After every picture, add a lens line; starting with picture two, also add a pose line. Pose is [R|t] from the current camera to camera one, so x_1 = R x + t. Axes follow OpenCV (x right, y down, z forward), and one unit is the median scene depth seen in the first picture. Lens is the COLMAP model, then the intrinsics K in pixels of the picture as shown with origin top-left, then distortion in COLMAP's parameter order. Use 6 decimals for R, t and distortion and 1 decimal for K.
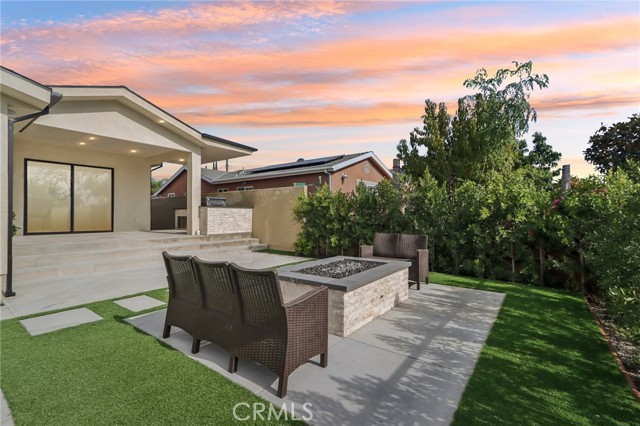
lens RADIAL K [[297.0, 0, 318.8], [0, 297.0, 207.9], [0, 0, 1]] dist [0.000302, 0.000144]
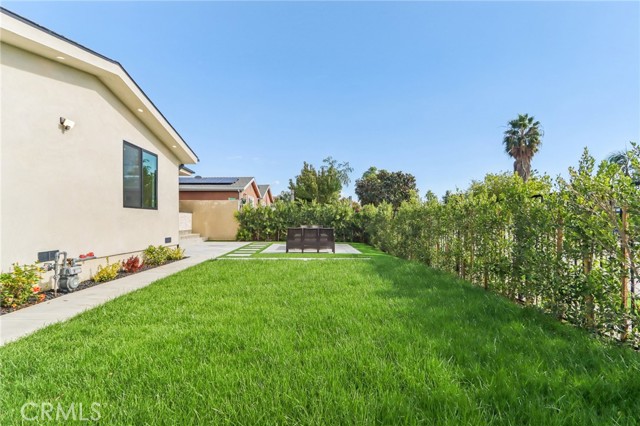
lens RADIAL K [[299.2, 0, 318.0], [0, 299.2, 211.8], [0, 0, 1]] dist [0.003096, 0.000544]
pose [[0.774900, 0.018830, 0.631803, -0.759879], [-0.016979, 0.999816, -0.008974, -0.002479], [-0.631855, -0.003773, 0.775077, -0.581882]]
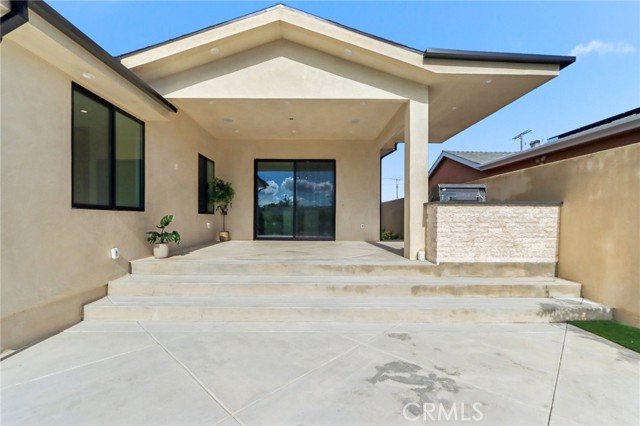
lens RADIAL K [[300.6, 0, 316.5], [0, 300.6, 217.5], [0, 0, 1]] dist [0.002816, 0.000676]
pose [[0.606843, 0.001491, -0.794820, -0.108636], [0.012940, 0.999847, 0.011755, 0.009936], [0.794716, -0.017418, 0.606731, 0.552511]]
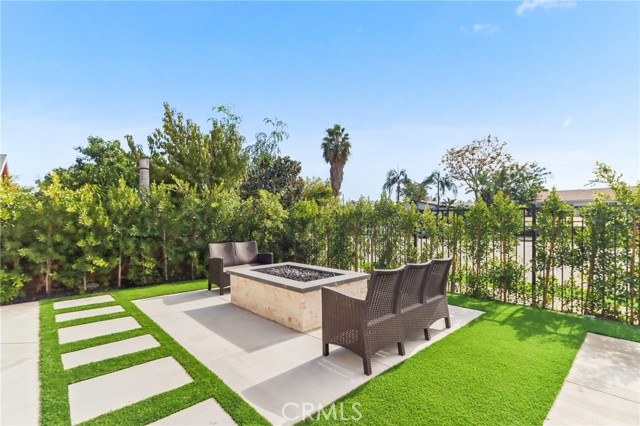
lens RADIAL K [[304.2, 0, 317.9], [0, 304.2, 222.2], [0, 0, 1]] dist [0.019543, 0.000206]
pose [[0.178765, -0.000316, 0.983892, -0.444676], [-0.010322, 0.999944, 0.002196, 0.007490], [-0.983838, -0.010548, 0.178751, 0.308056]]
